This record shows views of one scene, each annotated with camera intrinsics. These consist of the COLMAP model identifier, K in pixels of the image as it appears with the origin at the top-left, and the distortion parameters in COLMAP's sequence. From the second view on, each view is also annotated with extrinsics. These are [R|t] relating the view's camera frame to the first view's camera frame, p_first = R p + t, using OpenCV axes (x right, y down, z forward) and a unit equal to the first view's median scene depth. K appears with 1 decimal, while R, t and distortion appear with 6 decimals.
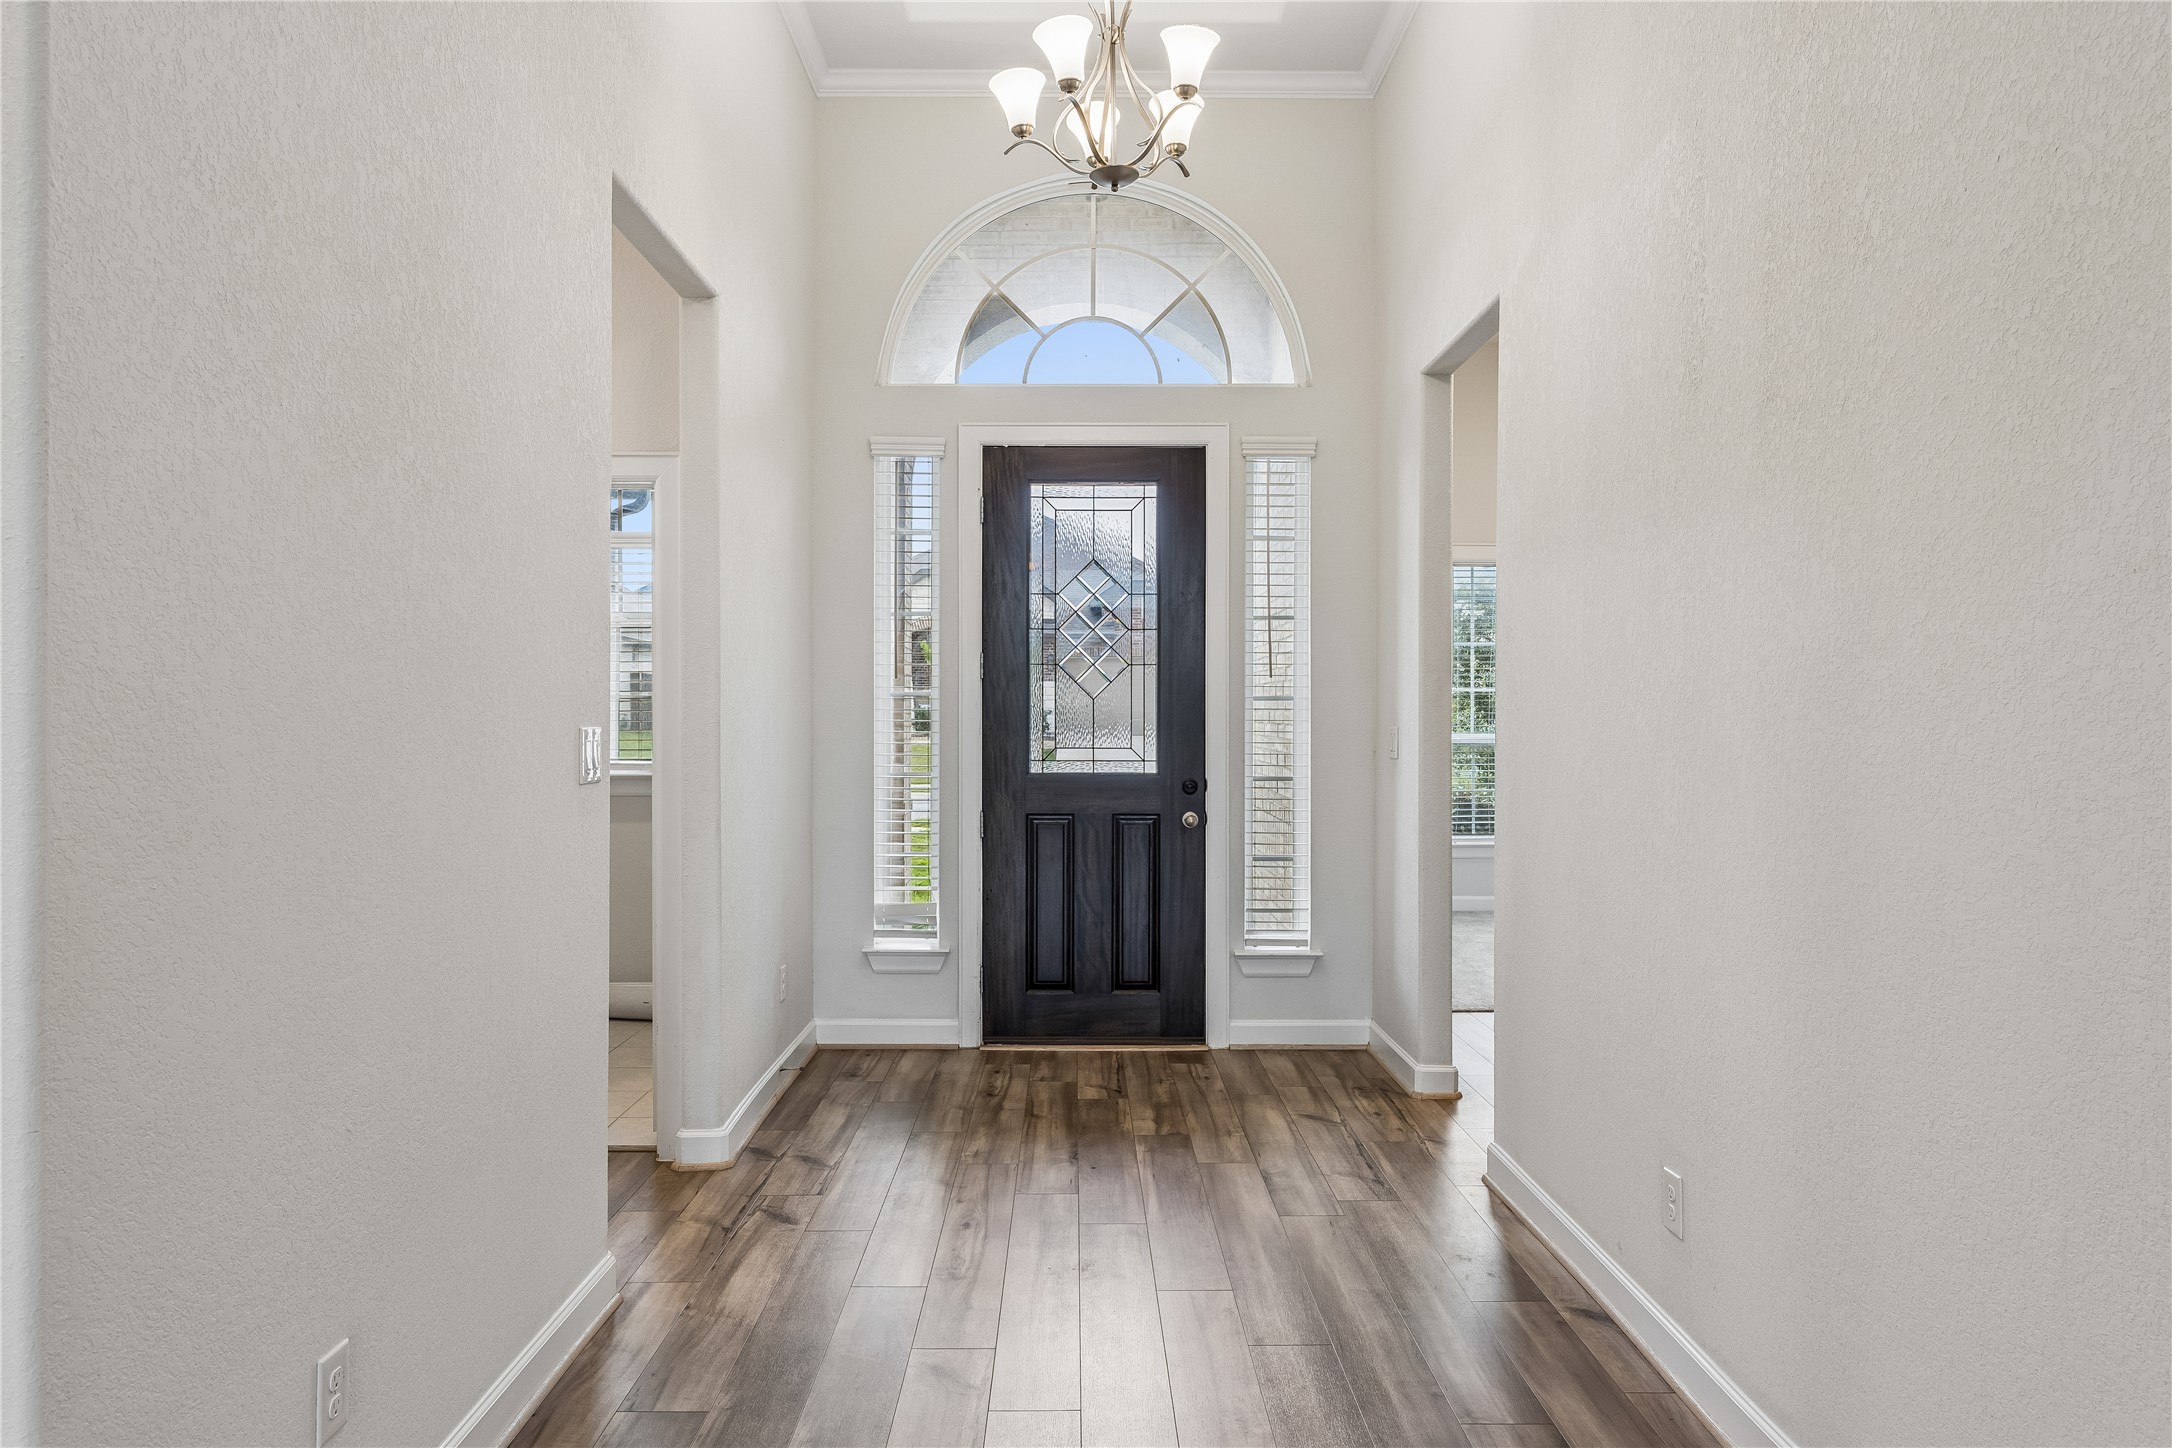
lens RADIAL K [[1404.6, 0, 1079.5], [0, 1404.6, 706.3], [0, 0, 1]] dist [-0.002748, -0.000374]
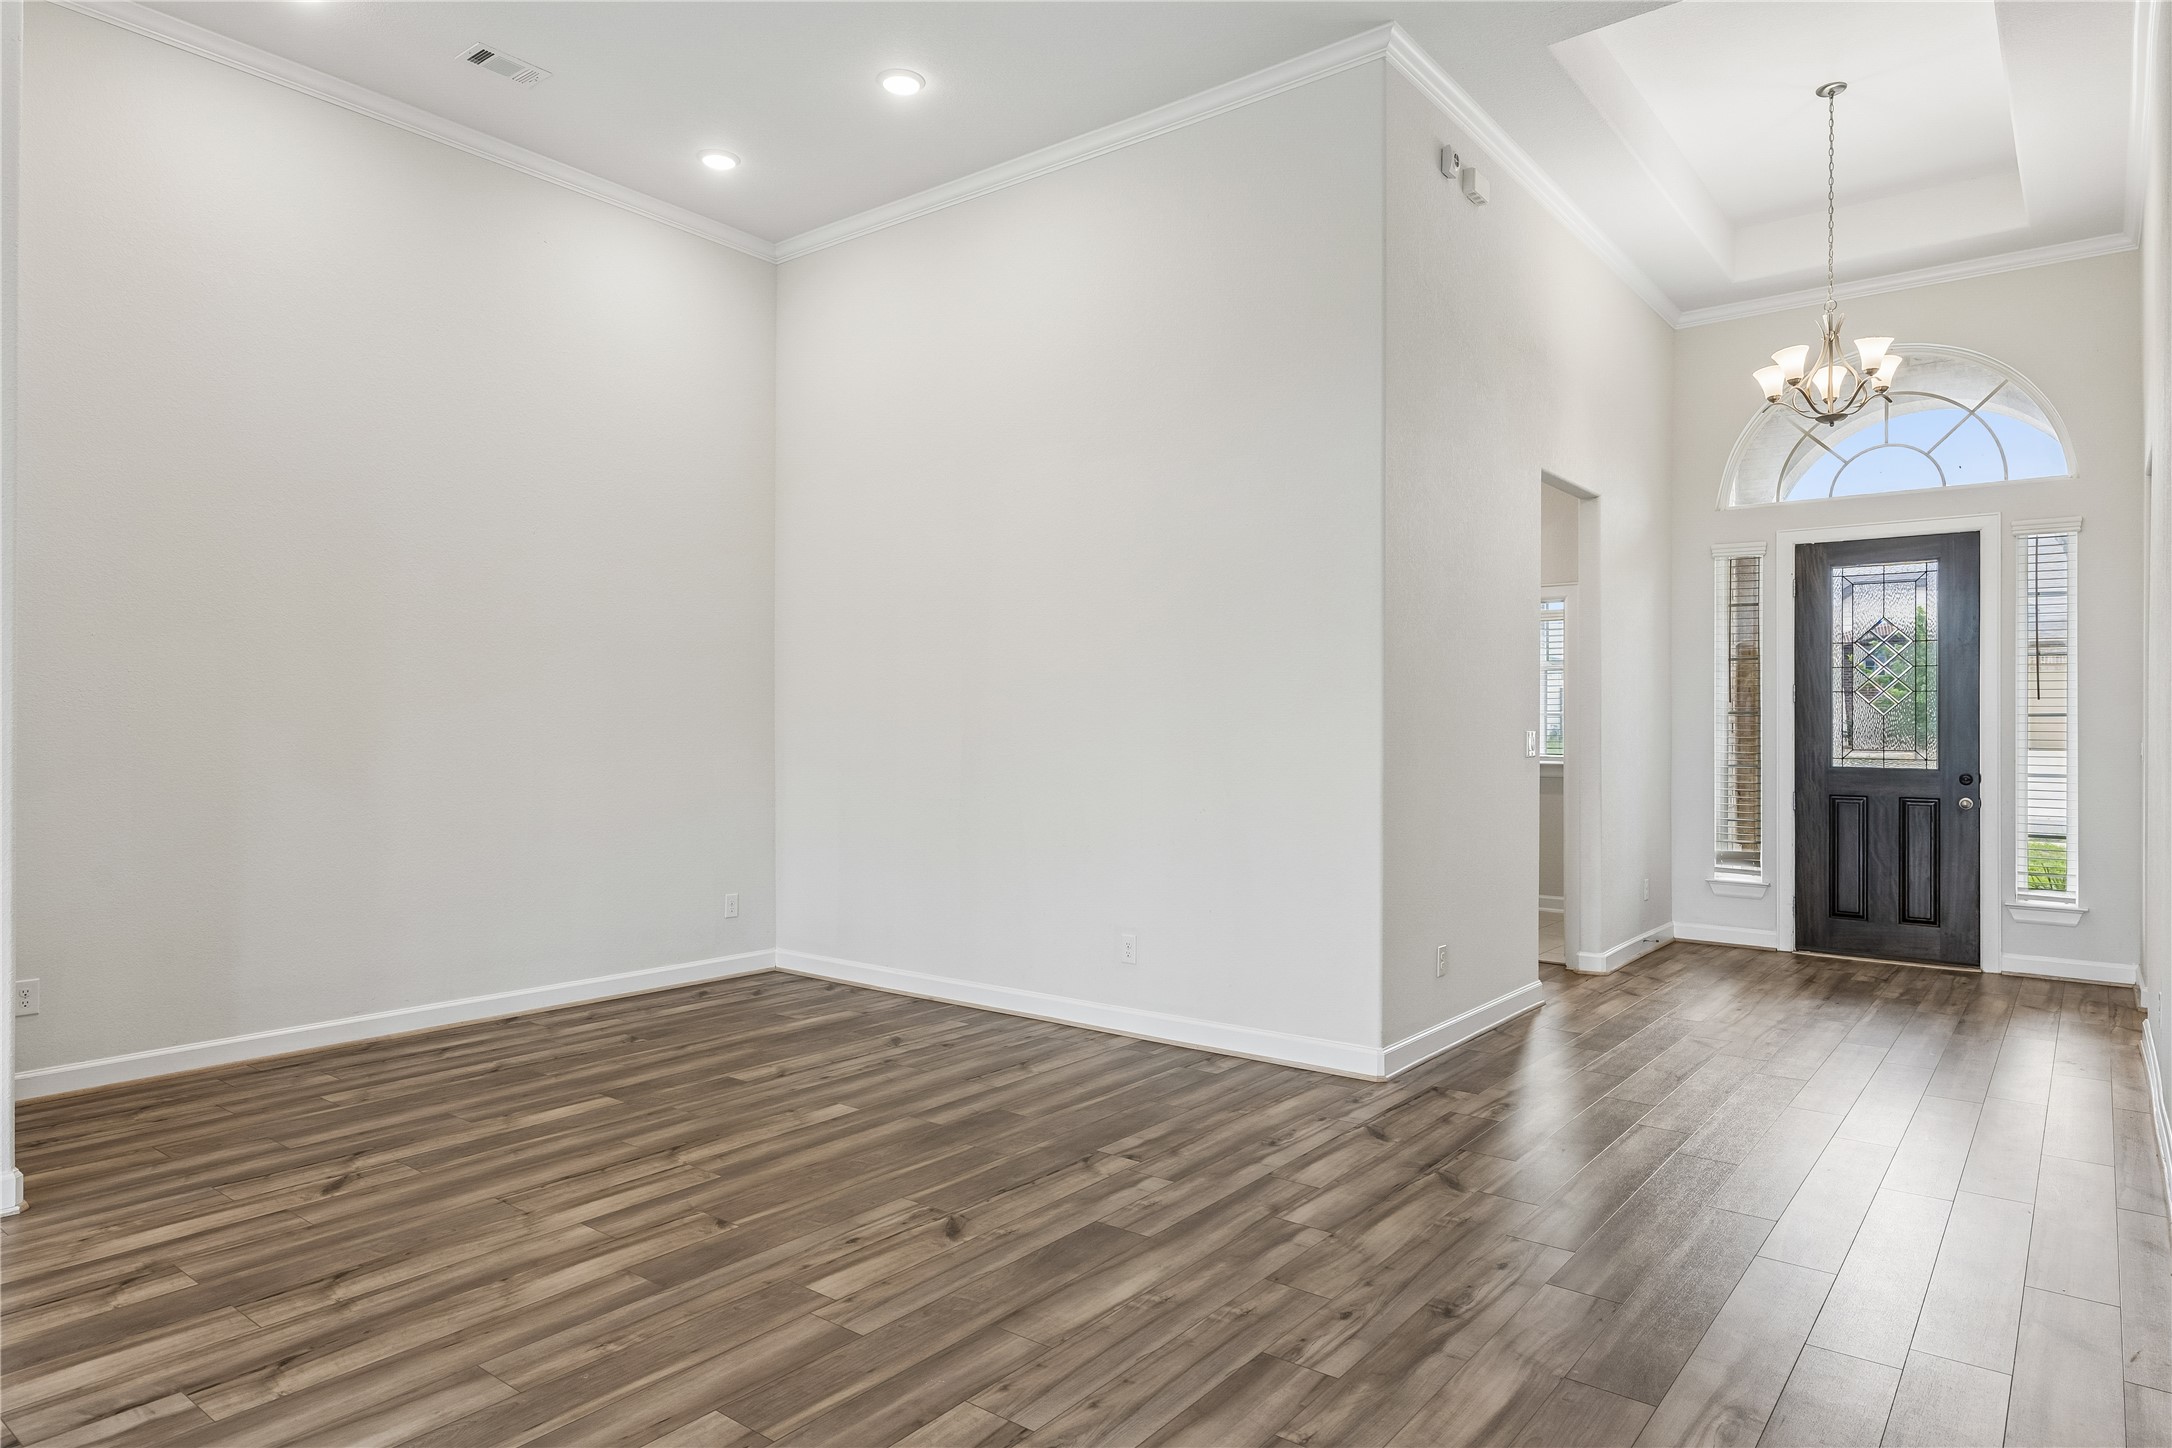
lens RADIAL K [[1280.1, 0, 1086.0], [0, 1280.1, 724.0], [0, 0, 1]] dist [0.003791, 0.000794]
pose [[0.787894, 0.001281, -0.615809, 0.173106], [0.001272, 0.999992, 0.003709, -0.002718], [0.615809, -0.003706, 0.787887, -0.518185]]
